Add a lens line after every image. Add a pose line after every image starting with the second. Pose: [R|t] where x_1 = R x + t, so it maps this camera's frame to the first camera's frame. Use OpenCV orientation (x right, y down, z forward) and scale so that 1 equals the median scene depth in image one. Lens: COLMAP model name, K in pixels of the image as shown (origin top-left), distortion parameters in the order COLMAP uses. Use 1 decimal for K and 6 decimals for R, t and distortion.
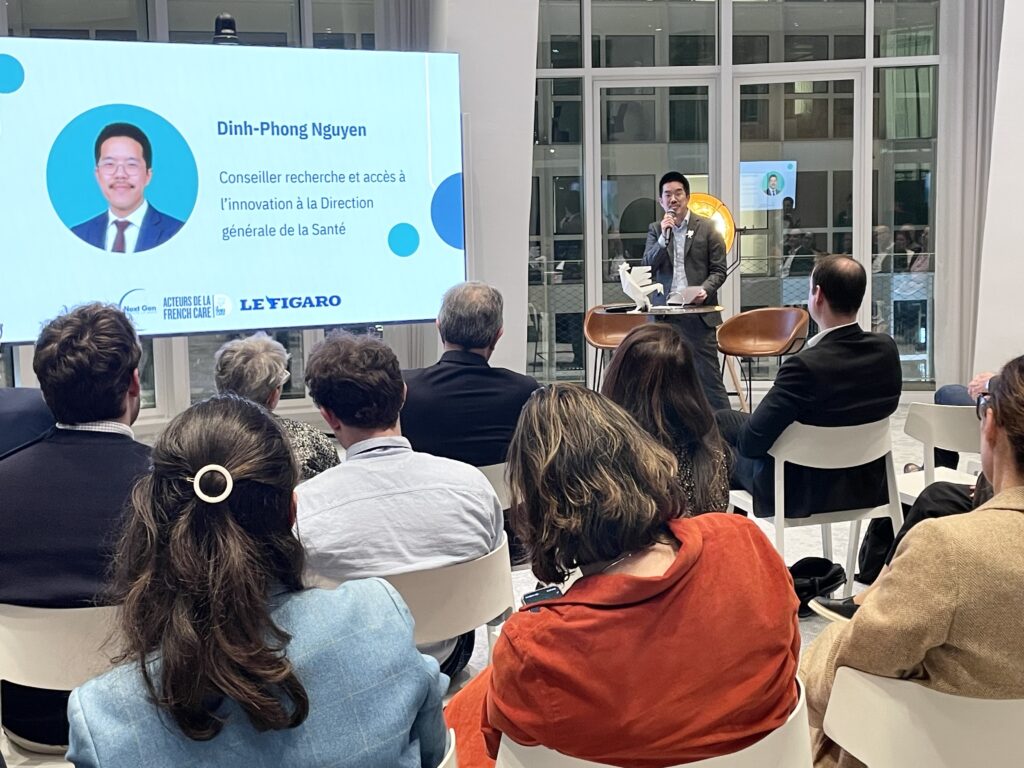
lens RADIAL K [[1401.9, 0, 507.9], [0, 1401.9, 378.6], [0, 0, 1]] dist [0.074039, 0.000000]
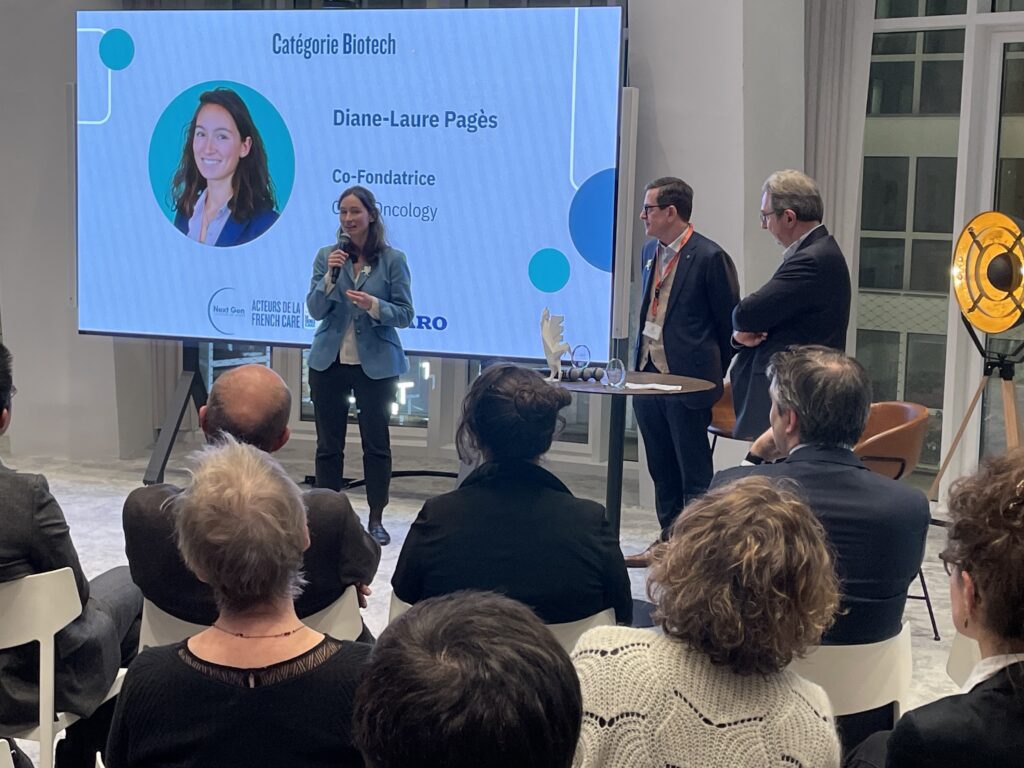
lens RADIAL K [[1636.9, 0, 515.1], [0, 1636.9, 378.3], [0, 0, 1]] dist [0.097932, 0.000000]
pose [[0.708025, 0.119260, -0.696044, 0.574458], [-0.124388, 0.991288, 0.043317, -0.072021], [0.695146, 0.055910, 0.716691, 0.373139]]
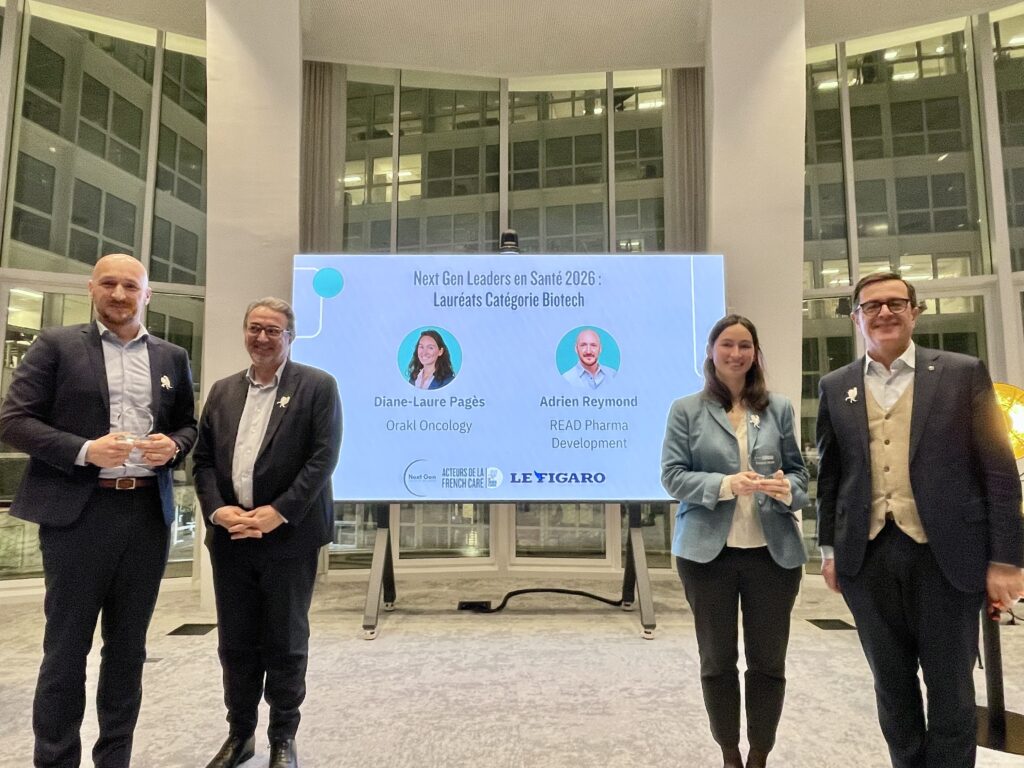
lens RADIAL K [[631.8, 0, 508.9], [0, 631.8, 381.5], [0, 0, 1]] dist [0.003930, -0.001779]
pose [[0.905692, -0.024008, -0.423255, 0.020405], [-0.067139, 0.977672, -0.199124, -0.027331], [0.418585, 0.208762, 0.883858, 0.543613]]
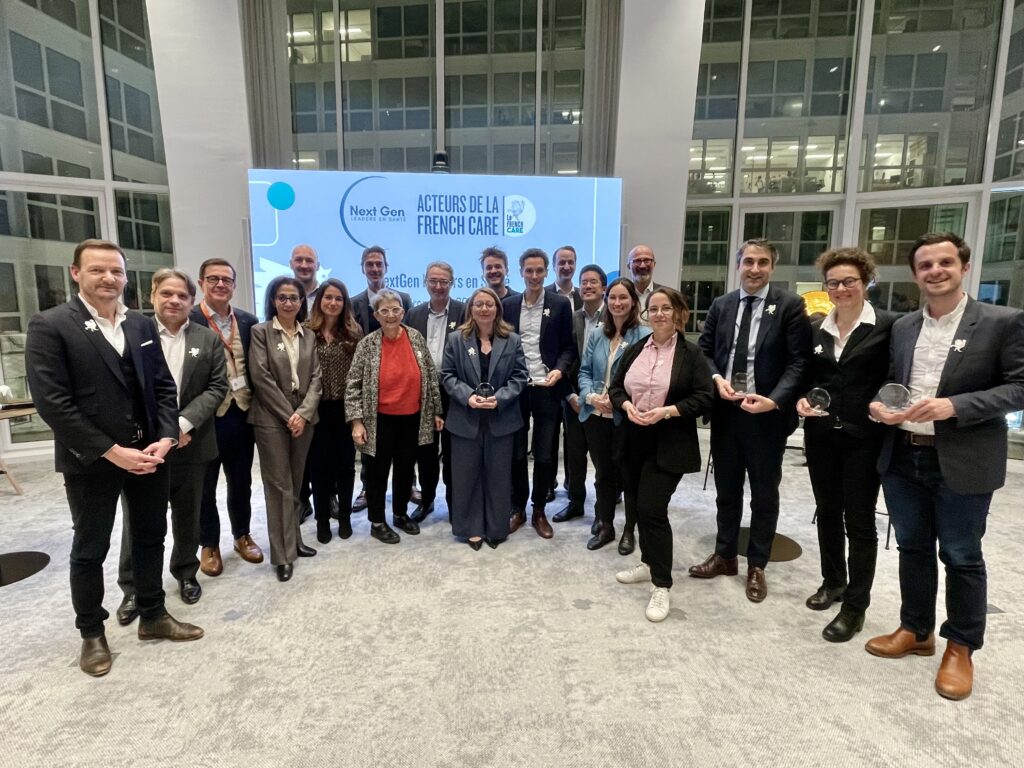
lens RADIAL K [[556.8, 0, 507.6], [0, 556.8, 379.2], [0, 0, 1]] dist [-0.001554, 0.002315]
pose [[0.935894, 0.078101, -0.343516, 0.059369], [-0.066761, 0.996766, 0.044736, -0.065722], [0.345899, -0.018935, 0.938081, 0.504003]]
